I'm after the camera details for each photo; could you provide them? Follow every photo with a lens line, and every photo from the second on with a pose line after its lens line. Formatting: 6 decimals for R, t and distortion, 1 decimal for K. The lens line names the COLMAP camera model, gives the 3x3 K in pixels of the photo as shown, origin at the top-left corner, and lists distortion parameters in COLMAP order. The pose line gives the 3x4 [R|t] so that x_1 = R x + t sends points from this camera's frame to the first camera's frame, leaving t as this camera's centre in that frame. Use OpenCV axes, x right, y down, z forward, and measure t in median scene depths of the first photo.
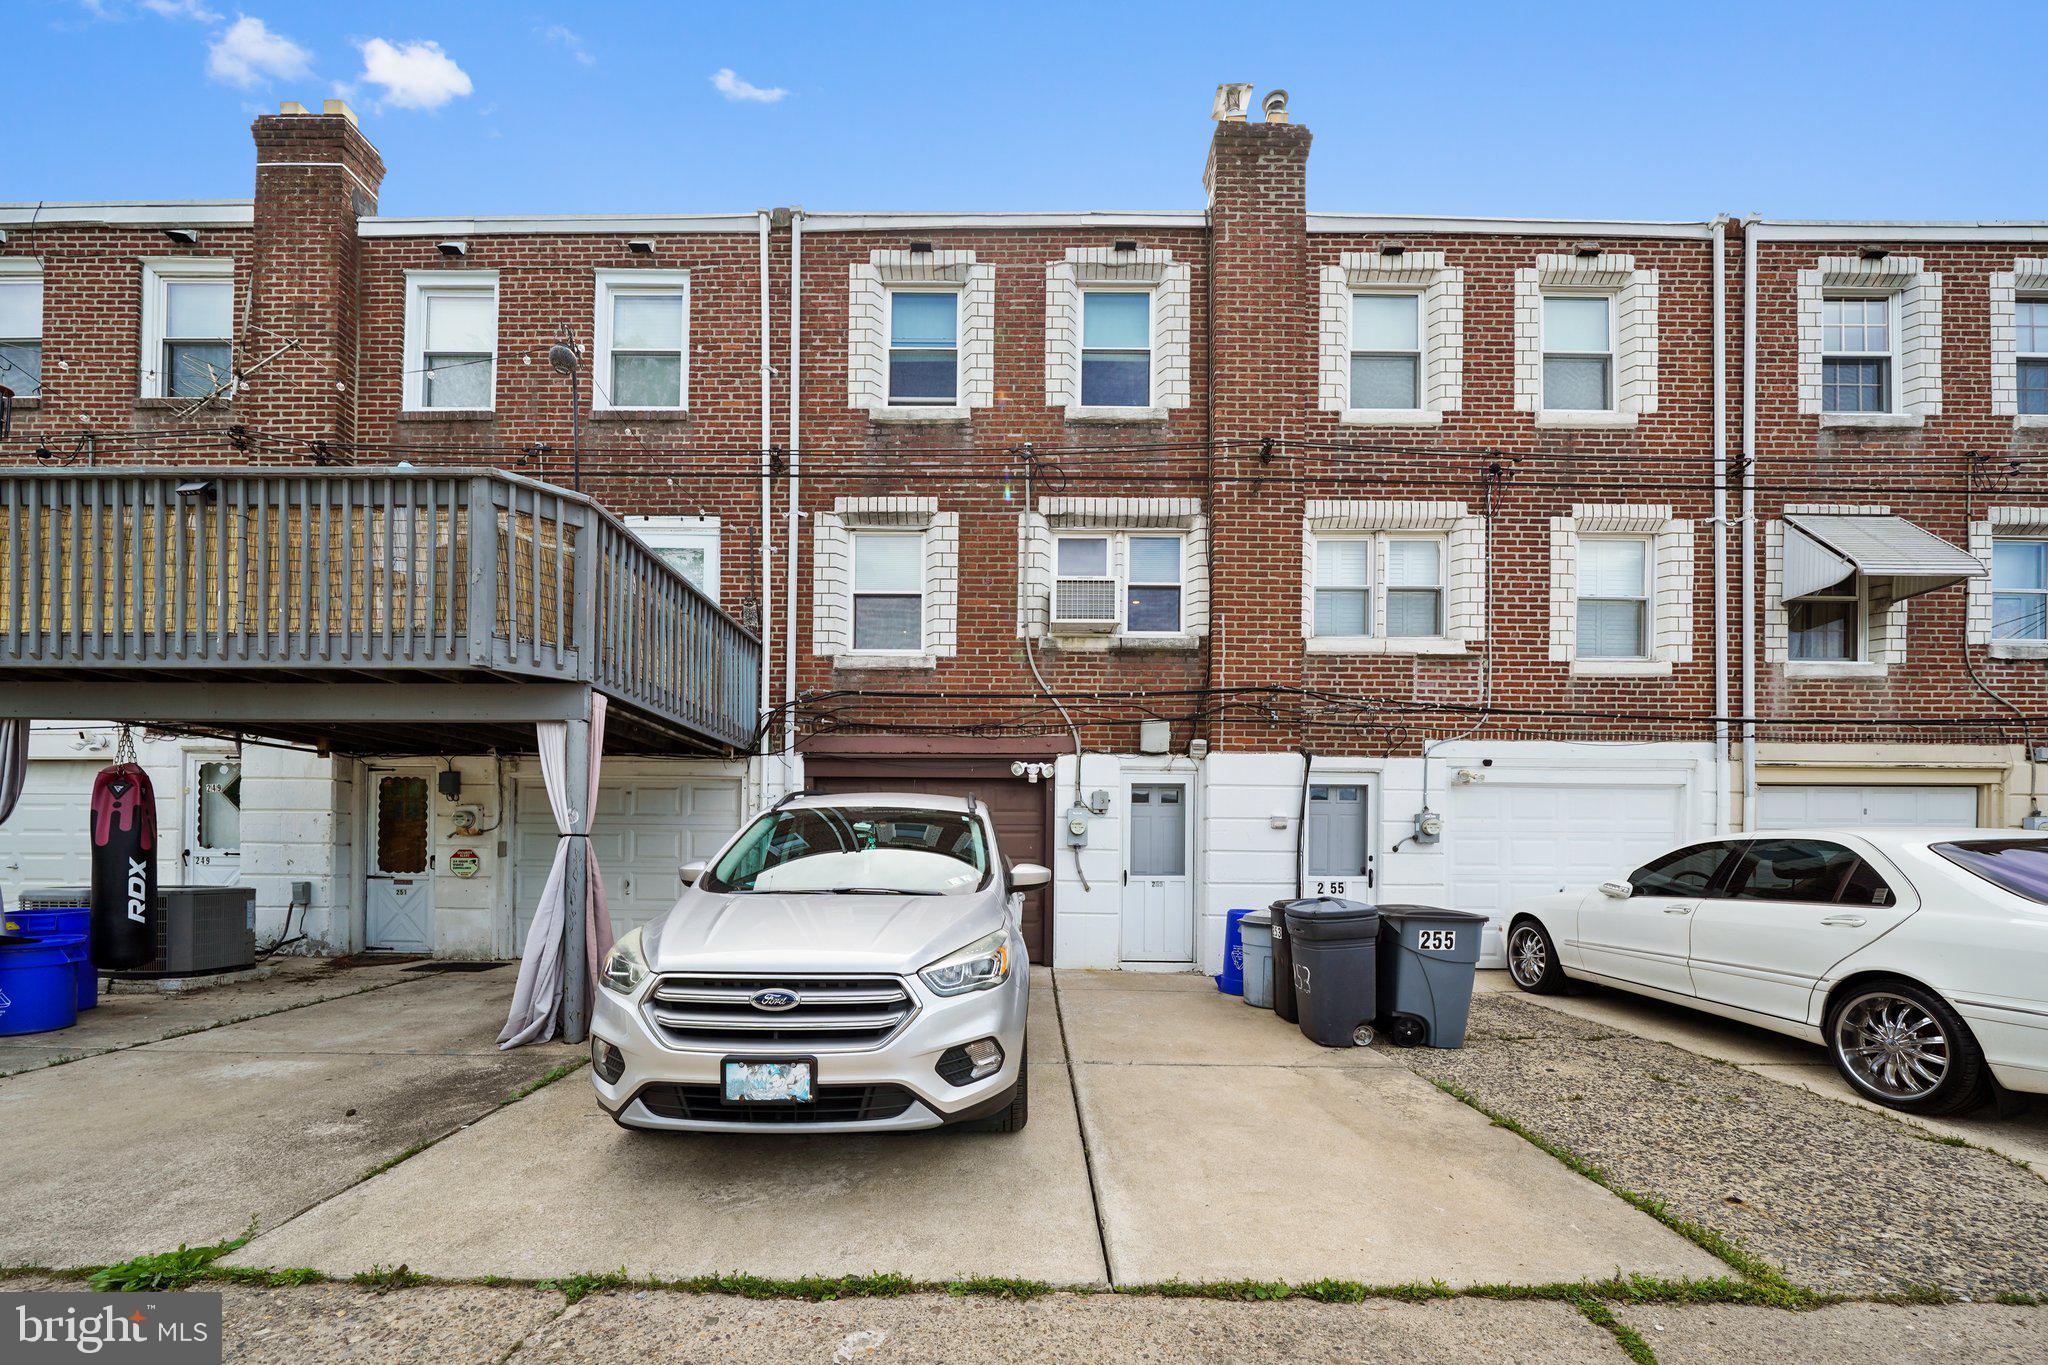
lens RADIAL K [[710.5, 0, 1018.5], [0, 710.5, 702.4], [0, 0, 1]] dist [-0.005810, 0.000135]
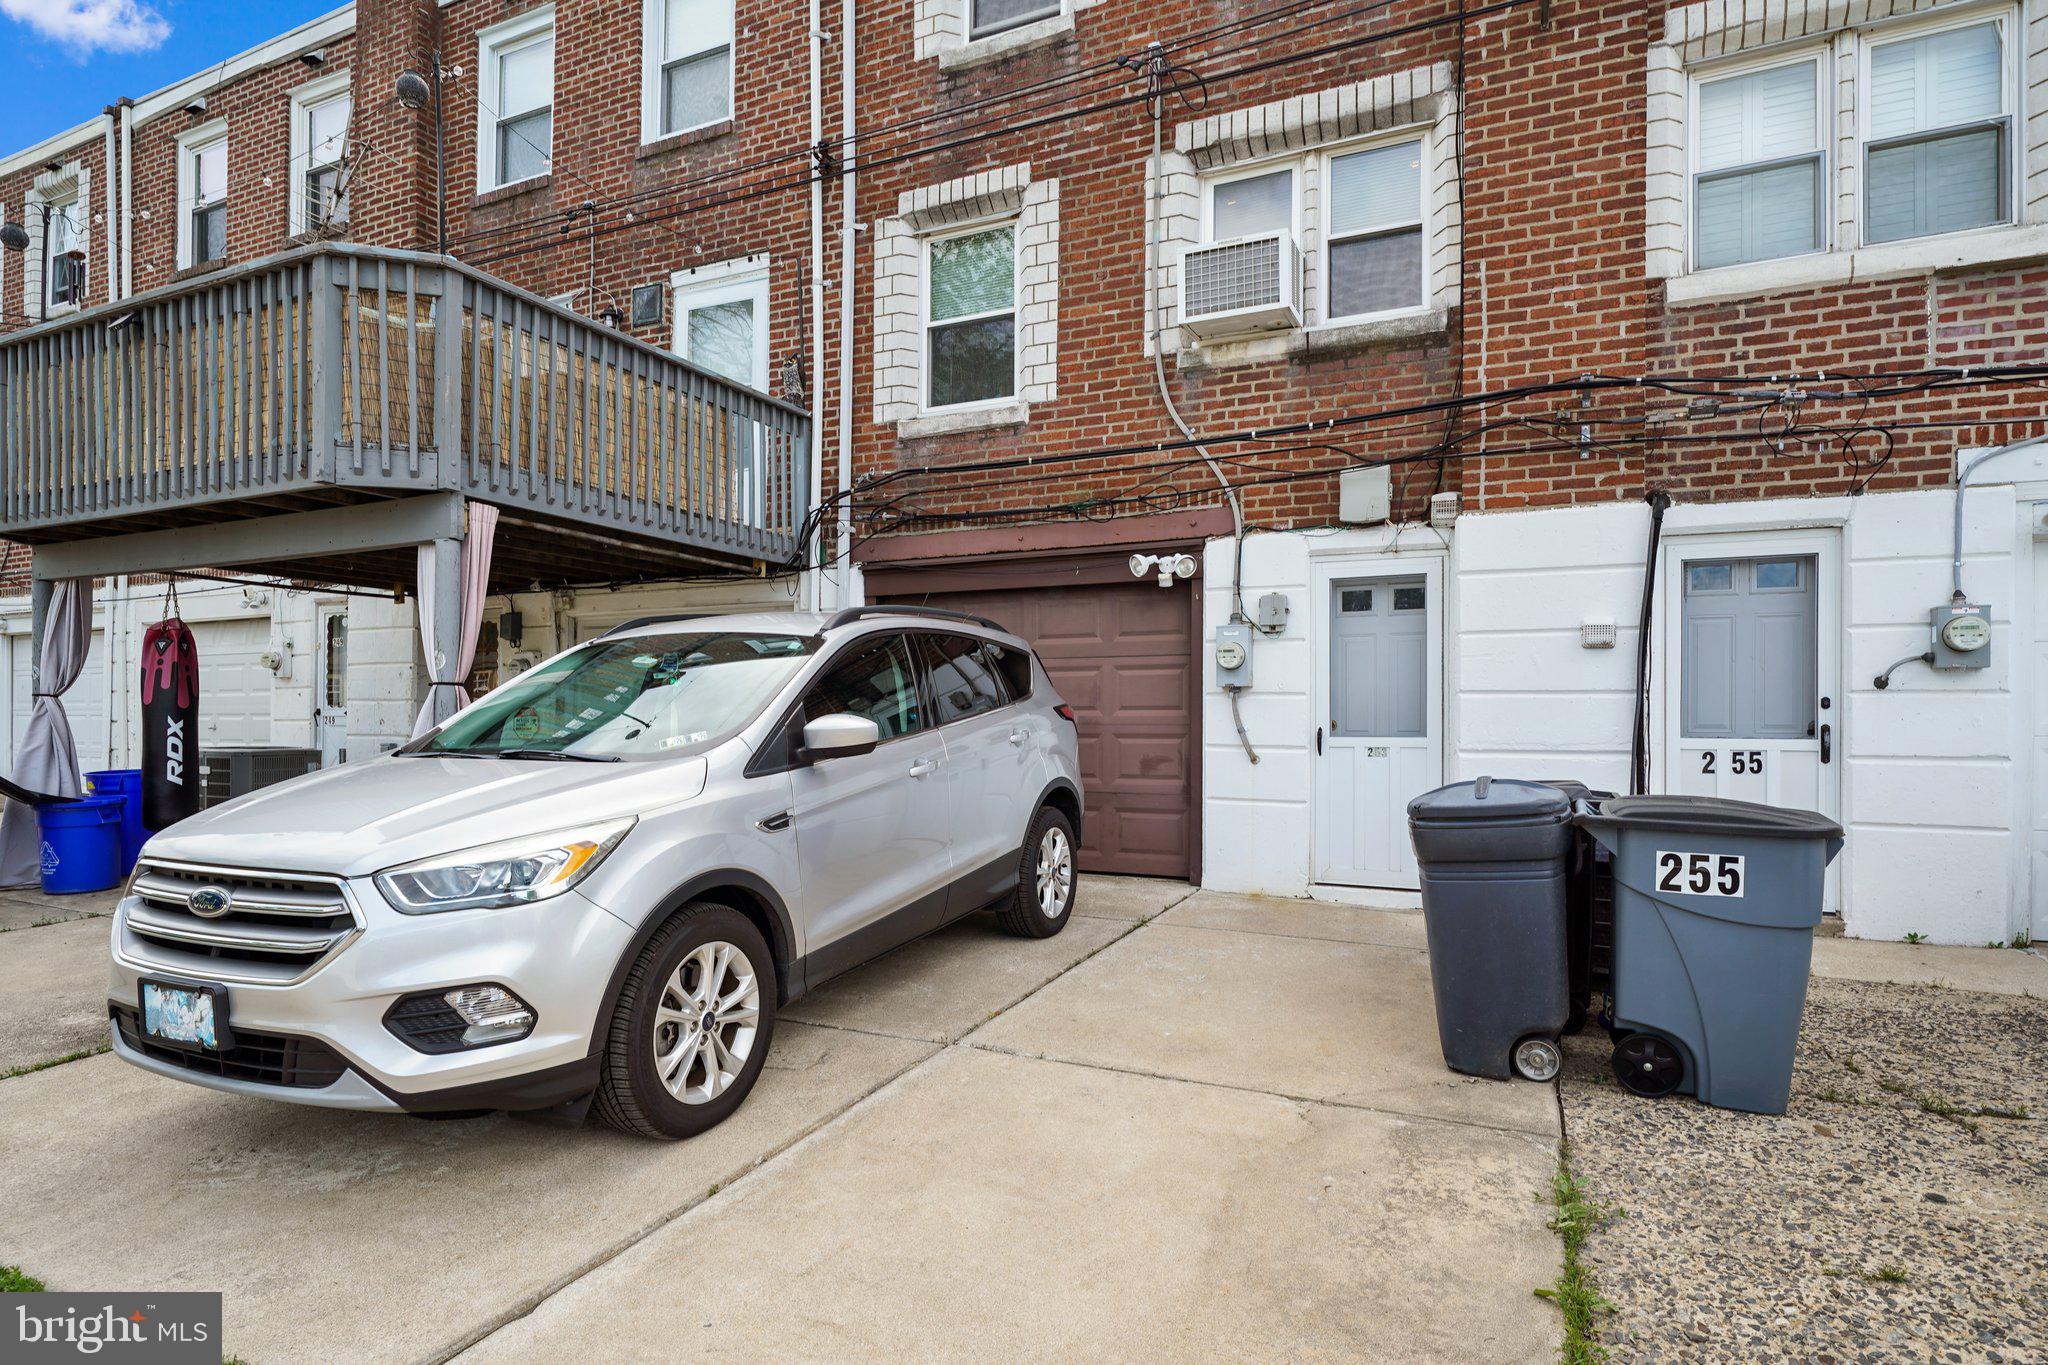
lens RADIAL K [[1047.2, 0, 1014.3], [0, 1047.2, 499.6], [0, 0, 1]] dist [0.000000, -0.000180]
pose [[0.912810, -0.088796, -0.398614, 0.256391], [0.094272, 0.995529, -0.005888, 0.028864], [0.397354, -0.032204, 0.917100, 0.108865]]
